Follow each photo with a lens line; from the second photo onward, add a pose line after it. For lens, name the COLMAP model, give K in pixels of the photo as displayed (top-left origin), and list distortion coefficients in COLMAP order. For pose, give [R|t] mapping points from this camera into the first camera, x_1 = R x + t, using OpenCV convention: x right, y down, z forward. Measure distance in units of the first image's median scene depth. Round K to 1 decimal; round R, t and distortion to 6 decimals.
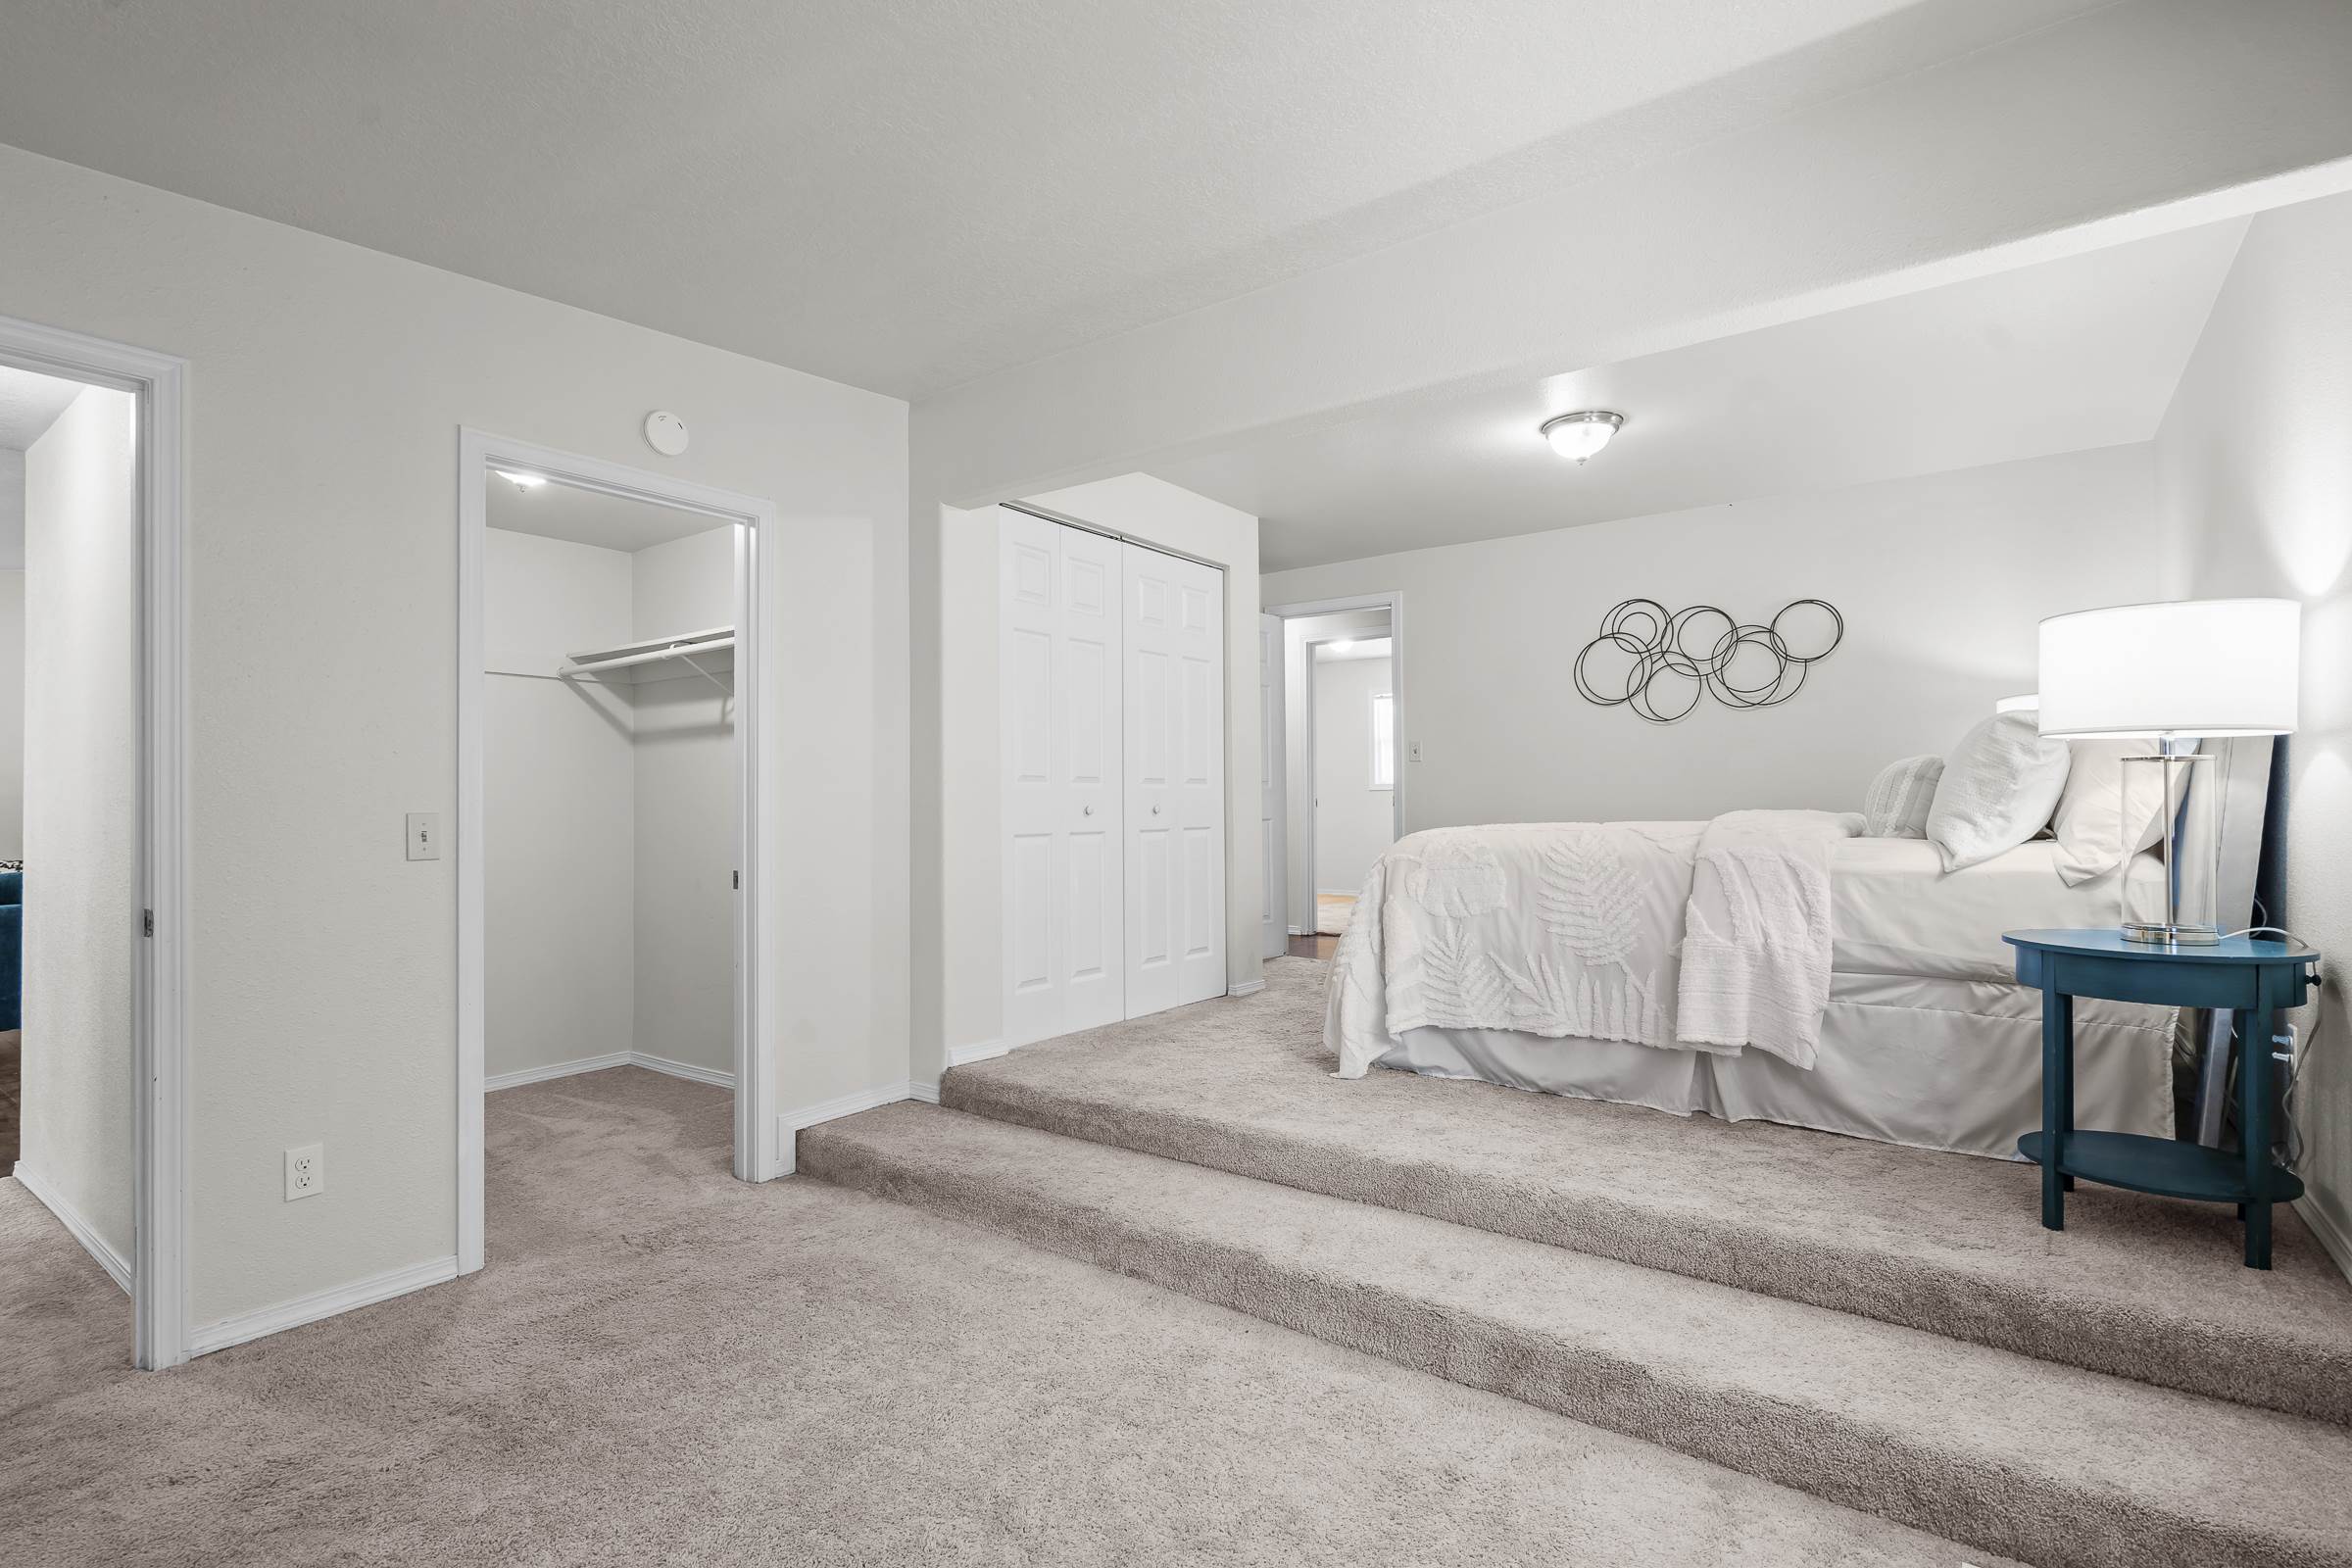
lens RADIAL K [[1102.7, 0, 1176.0], [0, 1102.7, 784.0], [0, 0, 1]] dist [-0.000911, -0.000246]
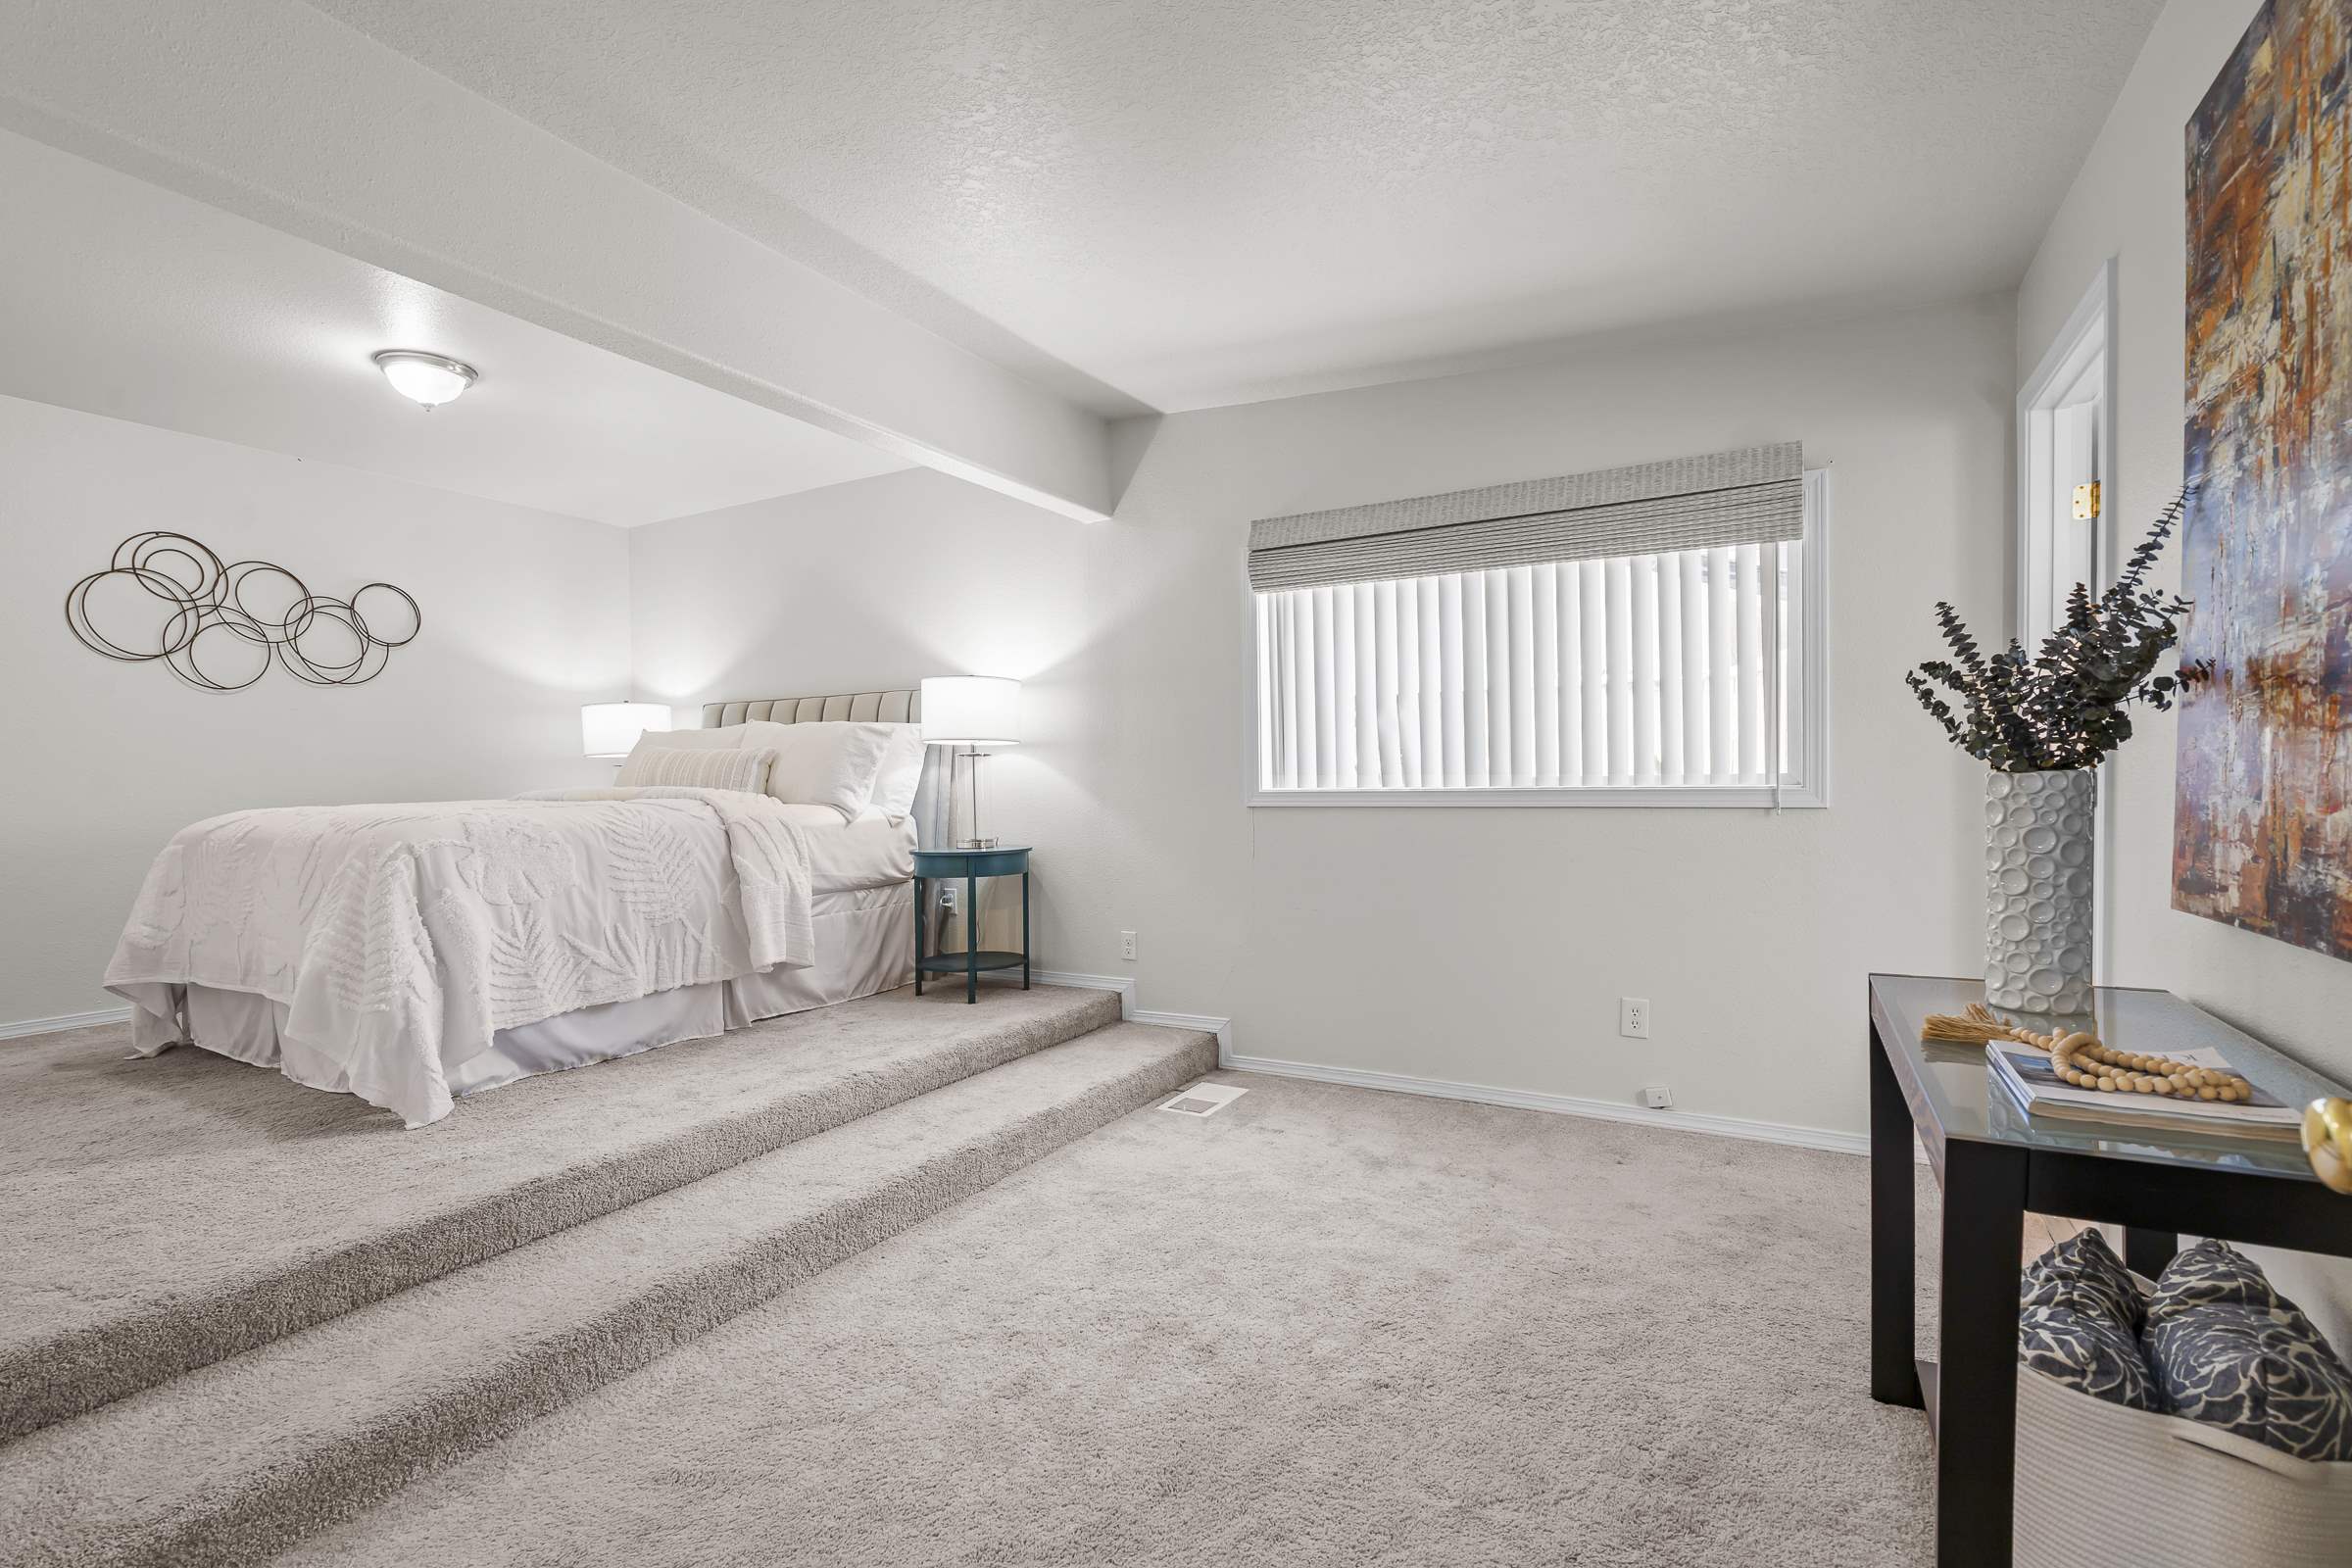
lens RADIAL K [[1071.9, 0, 1176.0], [0, 1071.9, 784.0], [0, 0, 1]] dist [-0.001191, 0.000033]
pose [[-0.119190, 0.006299, 0.992852, -0.725439], [-0.004575, 0.999966, -0.006894, 0.028008], [-0.992861, -0.005364, -0.119157, 0.602689]]
